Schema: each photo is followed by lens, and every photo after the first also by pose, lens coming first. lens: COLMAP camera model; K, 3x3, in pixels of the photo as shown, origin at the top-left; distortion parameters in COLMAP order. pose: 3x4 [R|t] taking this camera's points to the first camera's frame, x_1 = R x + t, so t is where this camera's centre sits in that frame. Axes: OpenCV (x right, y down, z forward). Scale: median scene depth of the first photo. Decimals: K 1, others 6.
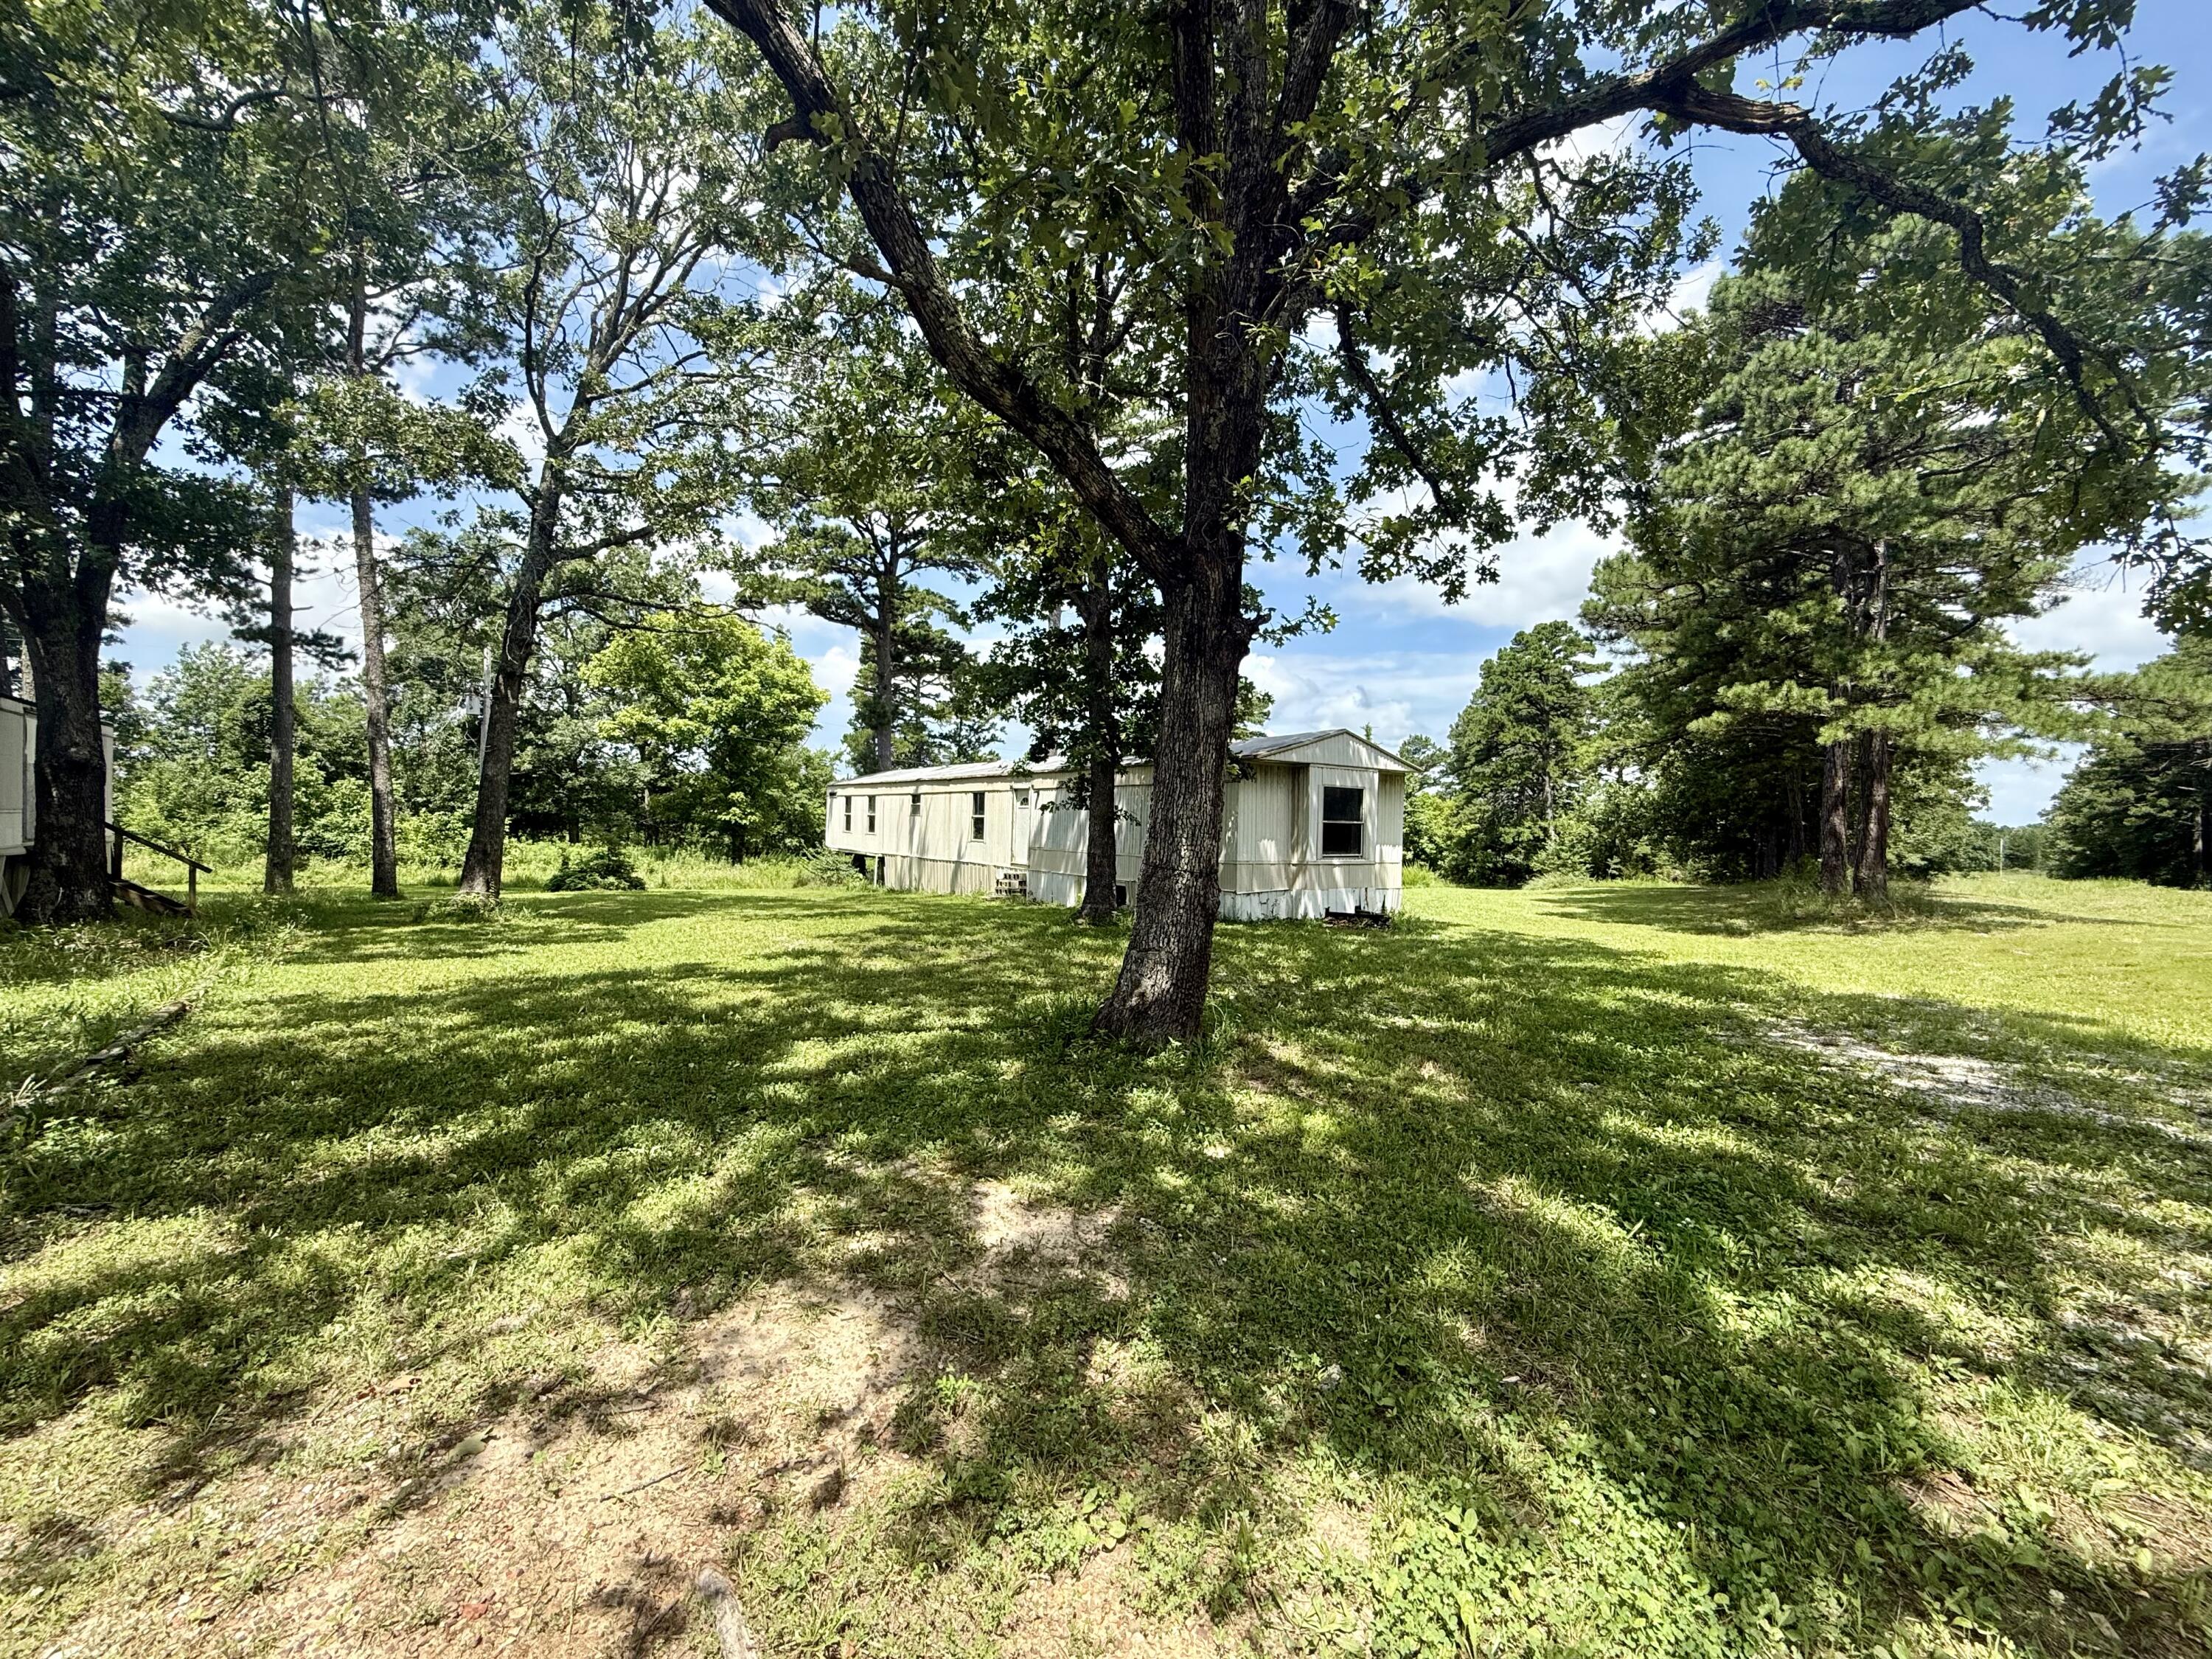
lens RADIAL K [[879.0, 0, 1100.2], [0, 879.0, 831.0], [0, 0, 1]] dist [-0.000201, -0.000211]
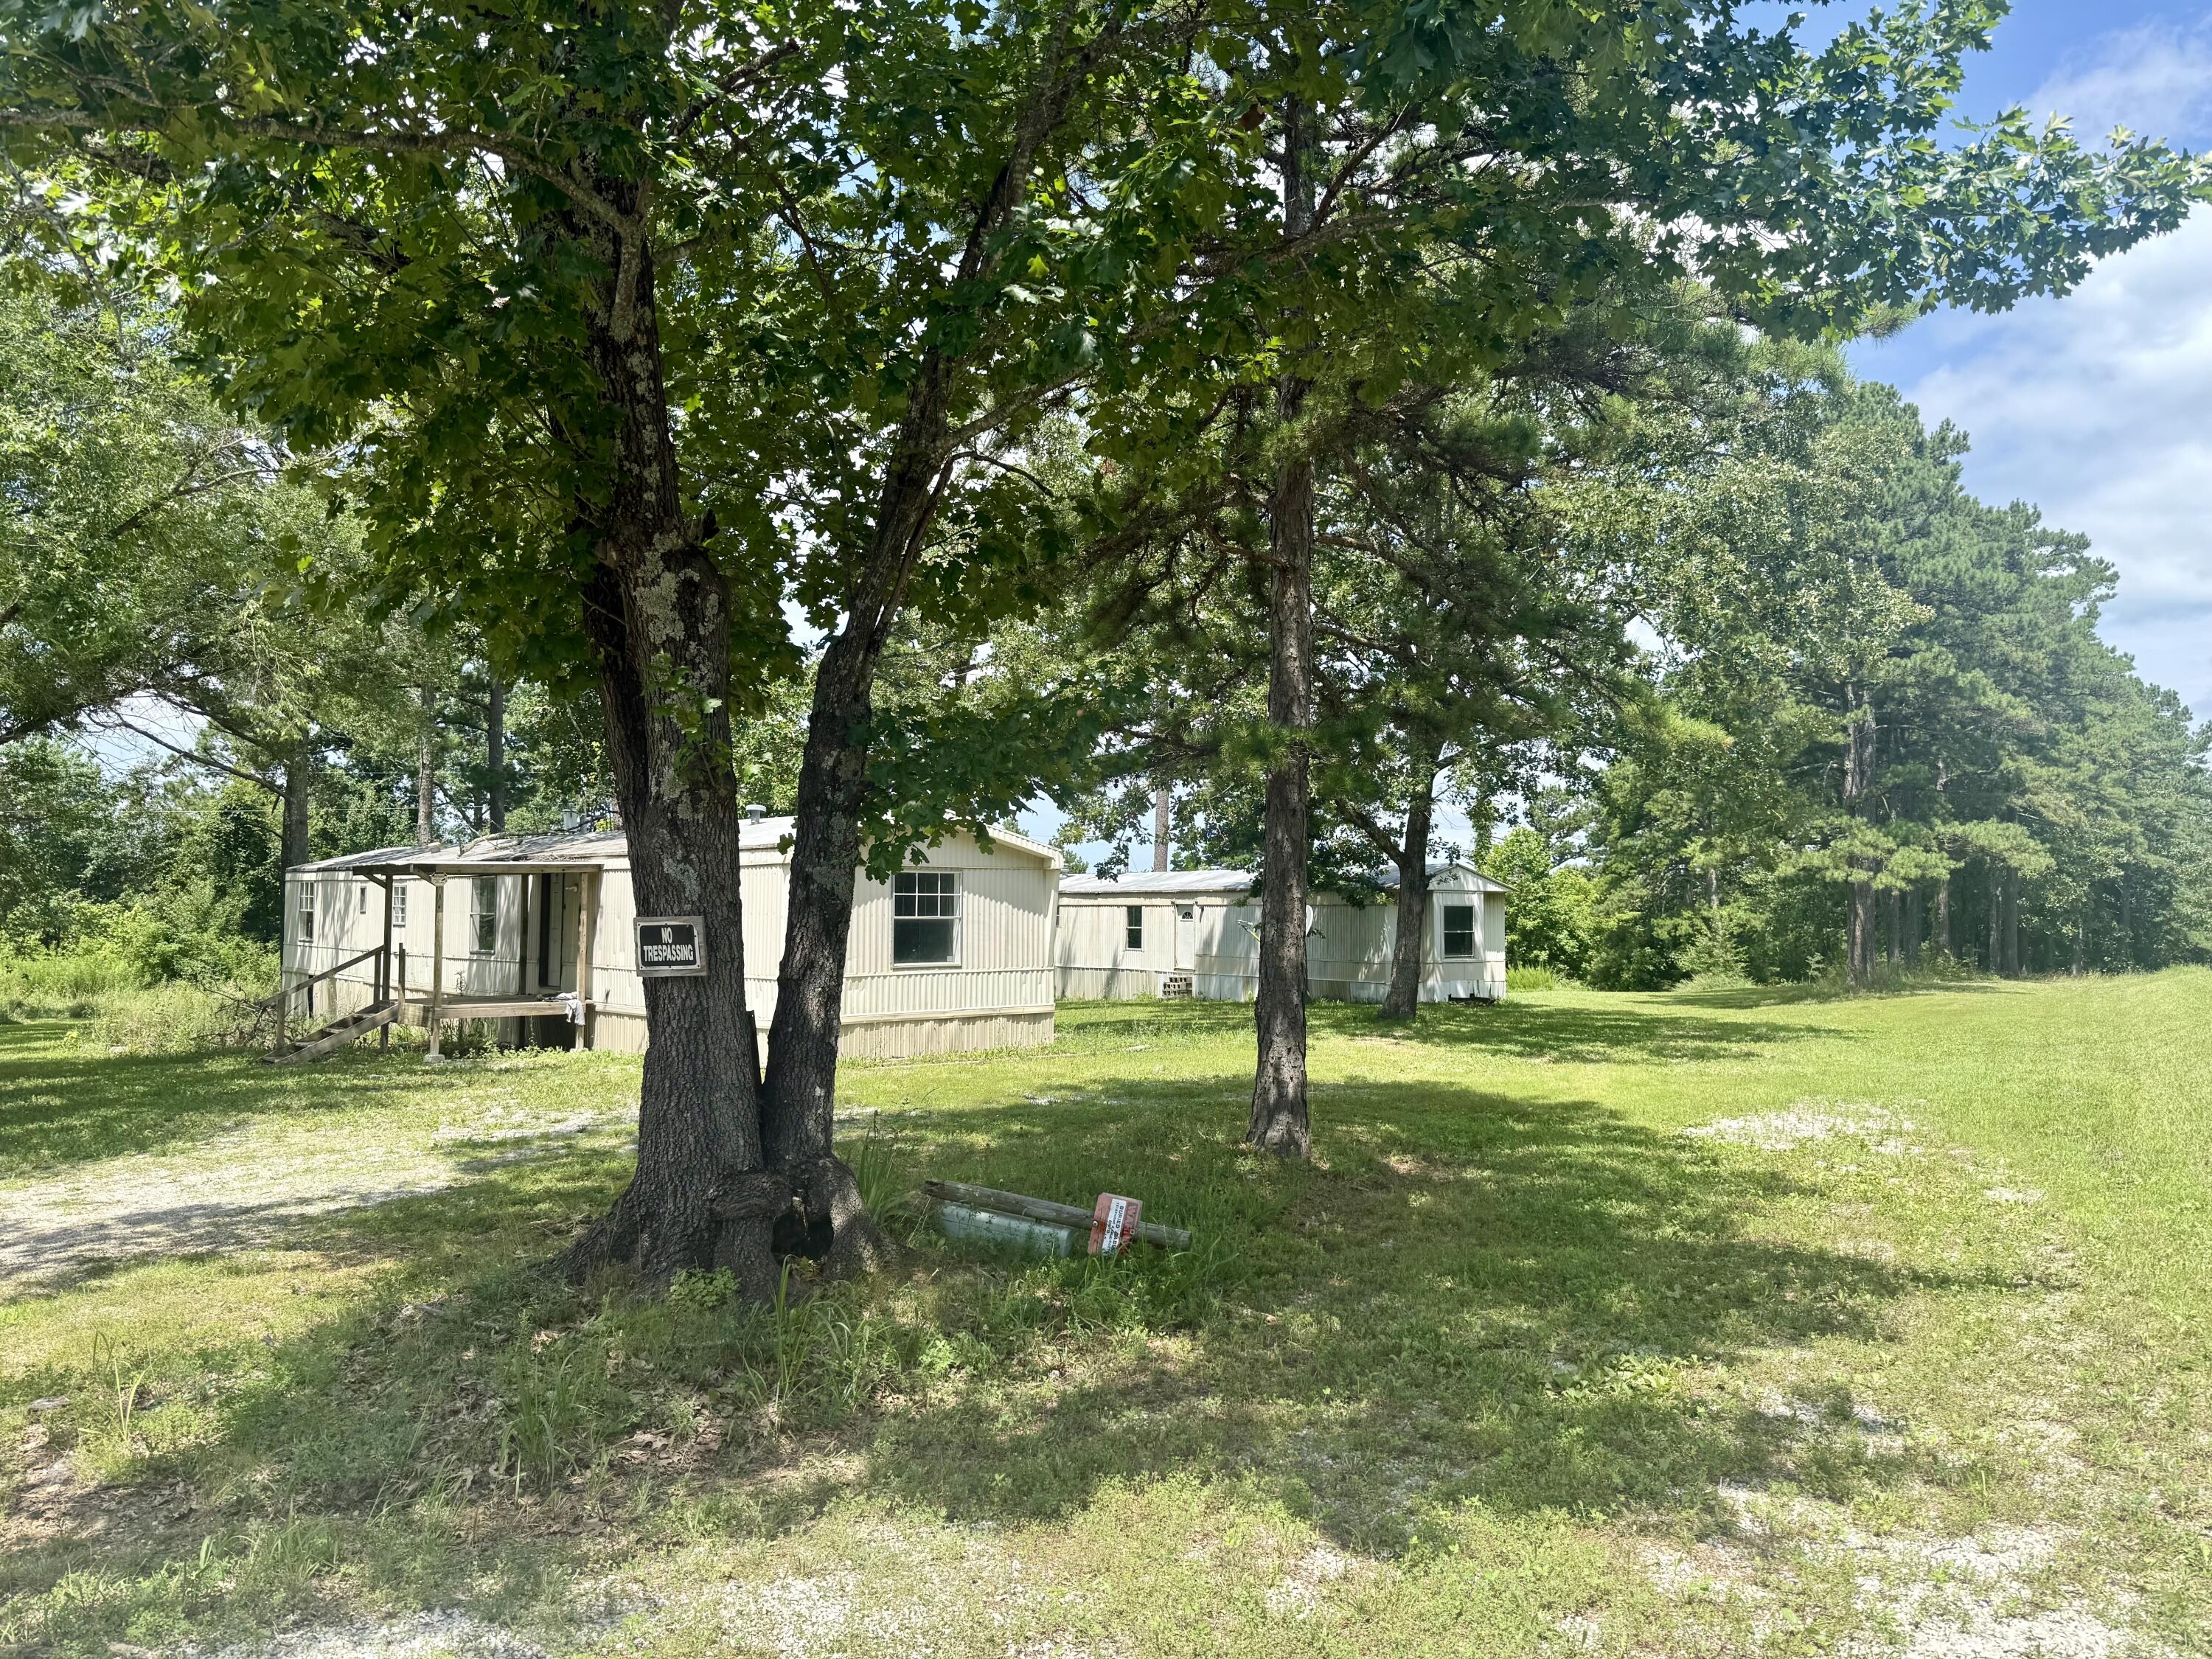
lens RADIAL K [[1566.3, 0, 1106.7], [0, 1566.3, 845.3], [0, 0, 1]] dist [0.087207, -0.067681]
pose [[0.998320, -0.016964, 0.055402, -0.153255], [0.019688, 0.998604, -0.049005, -0.013447], [-0.054493, 0.050014, 0.997261, -0.537958]]
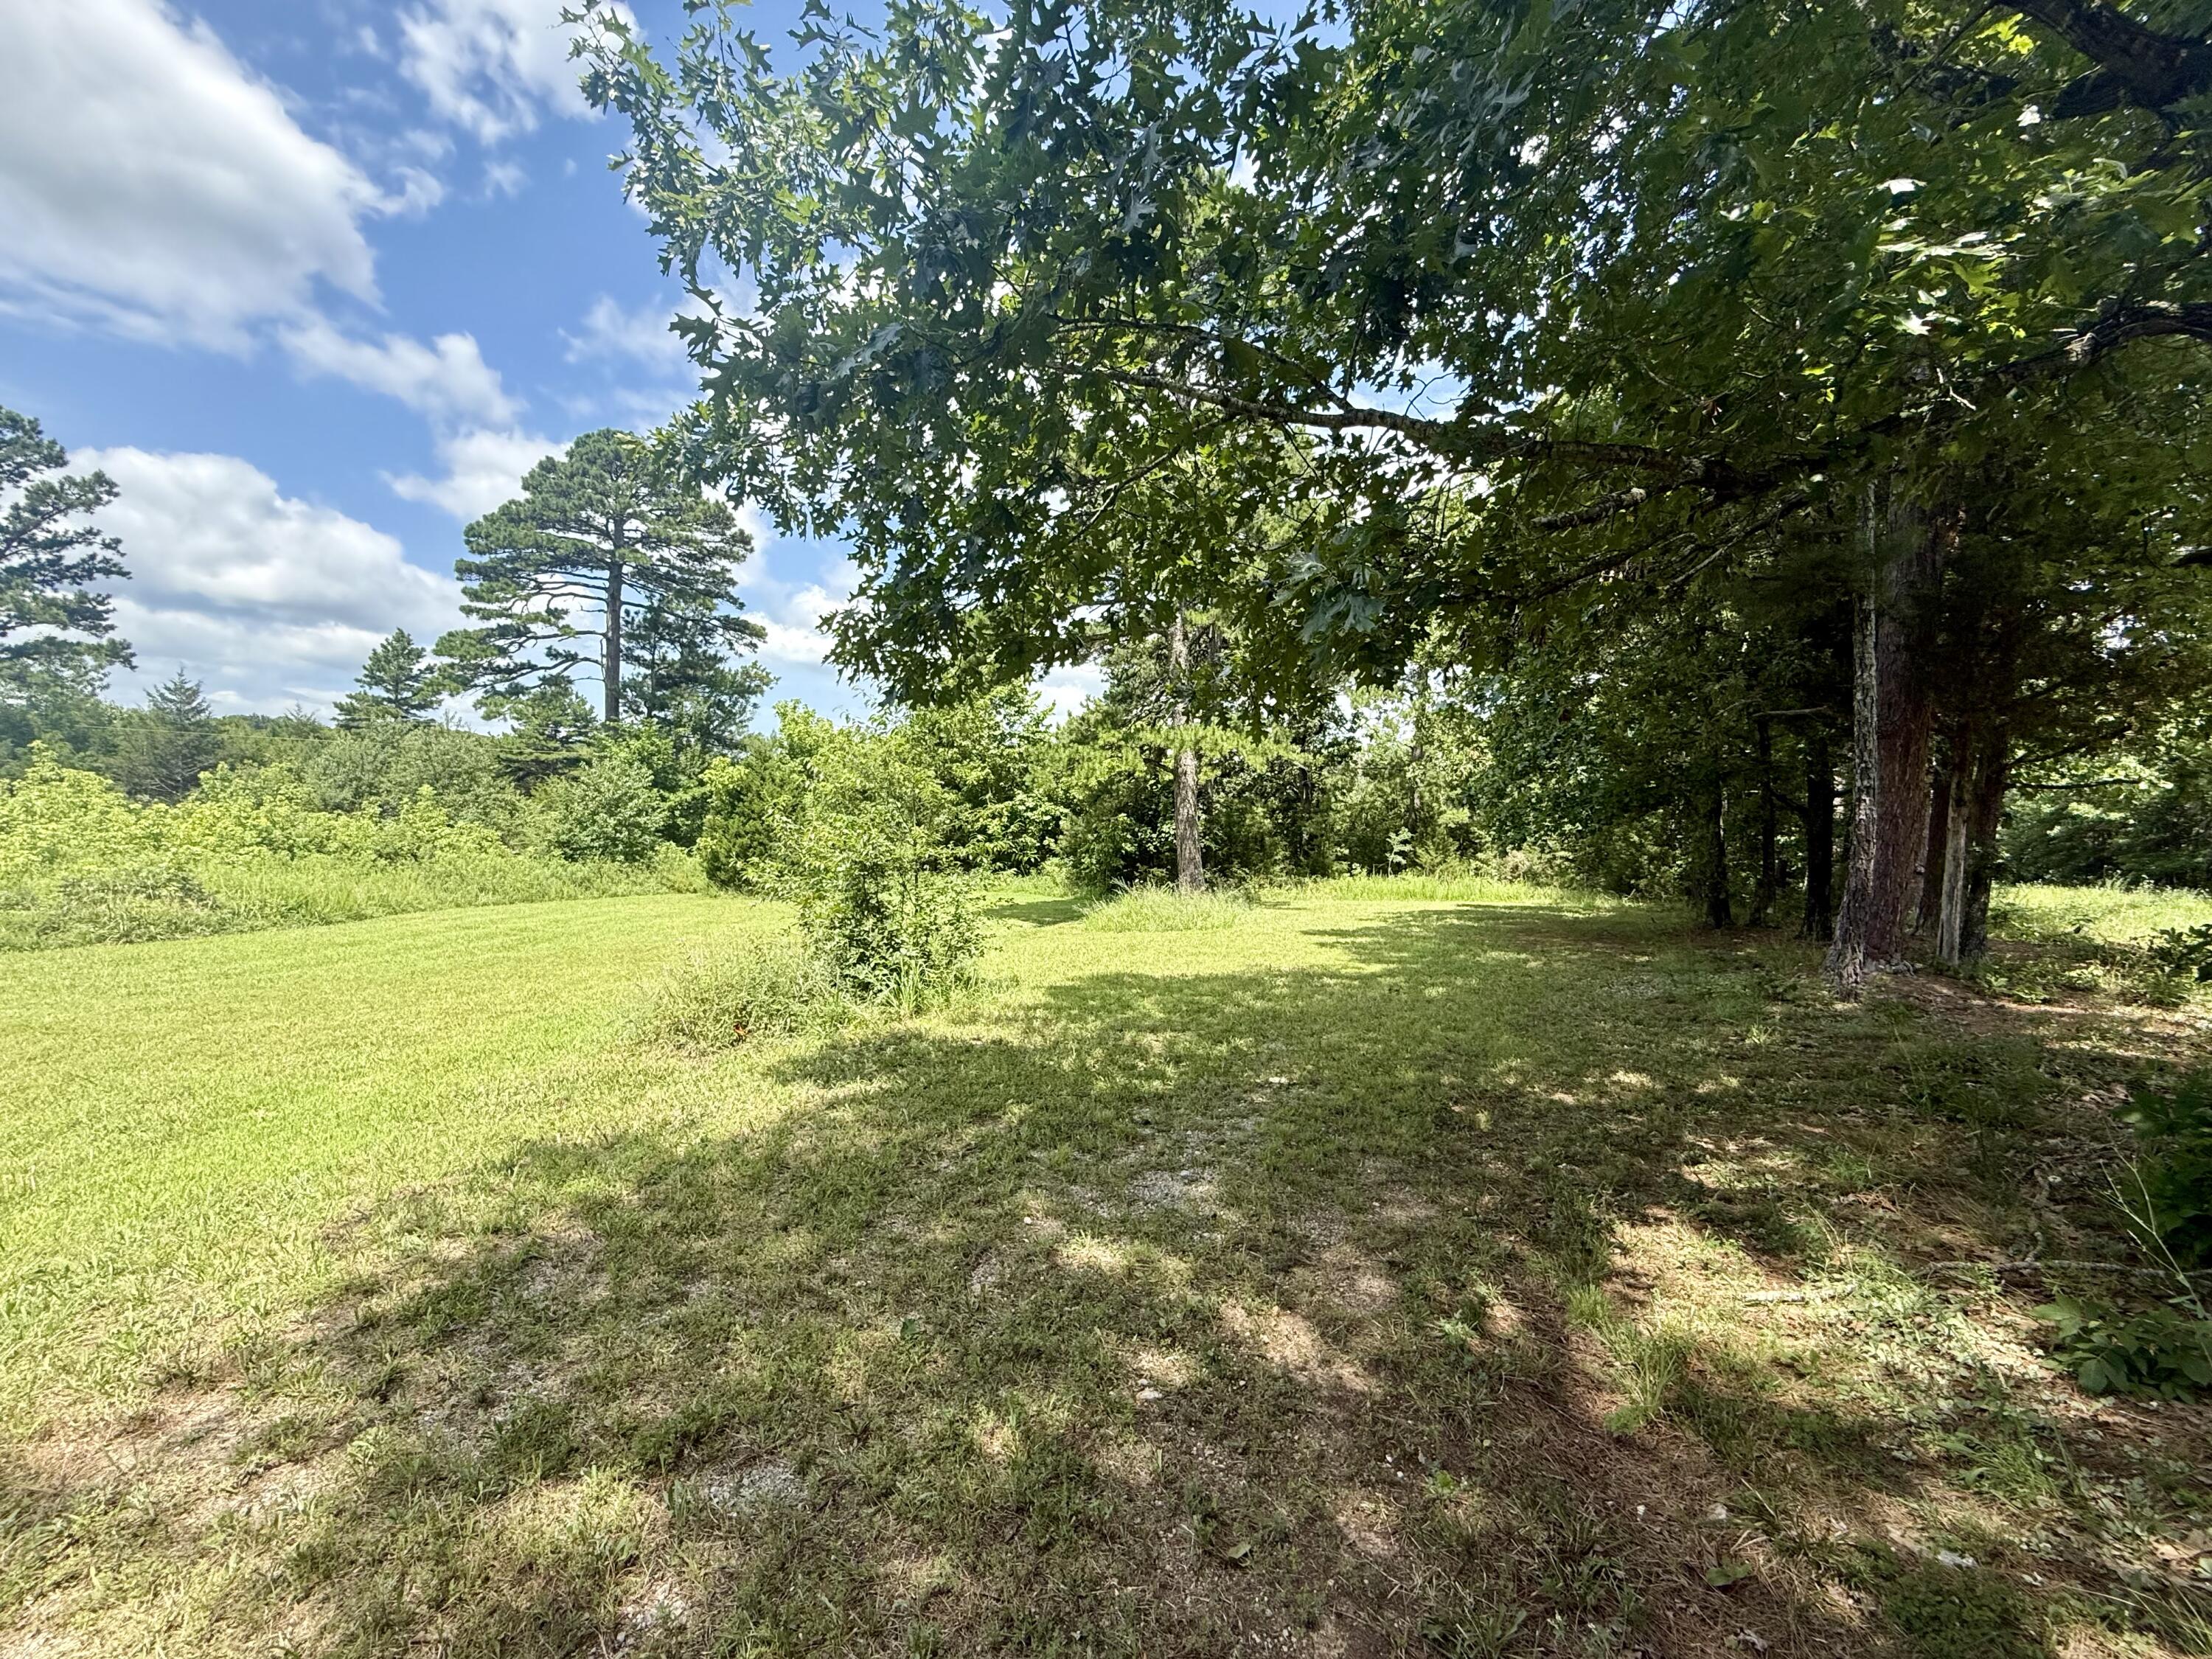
lens RADIAL K [[879.0, 0, 1100.2], [0, 879.0, 831.0], [0, 0, 1]] dist [-0.000201, -0.000211]
pose [[0.992260, -0.000311, 0.124174, 0.595397], [-0.003642, 0.999494, 0.031600, 0.025653], [-0.124121, -0.031808, 0.991757, 0.883206]]
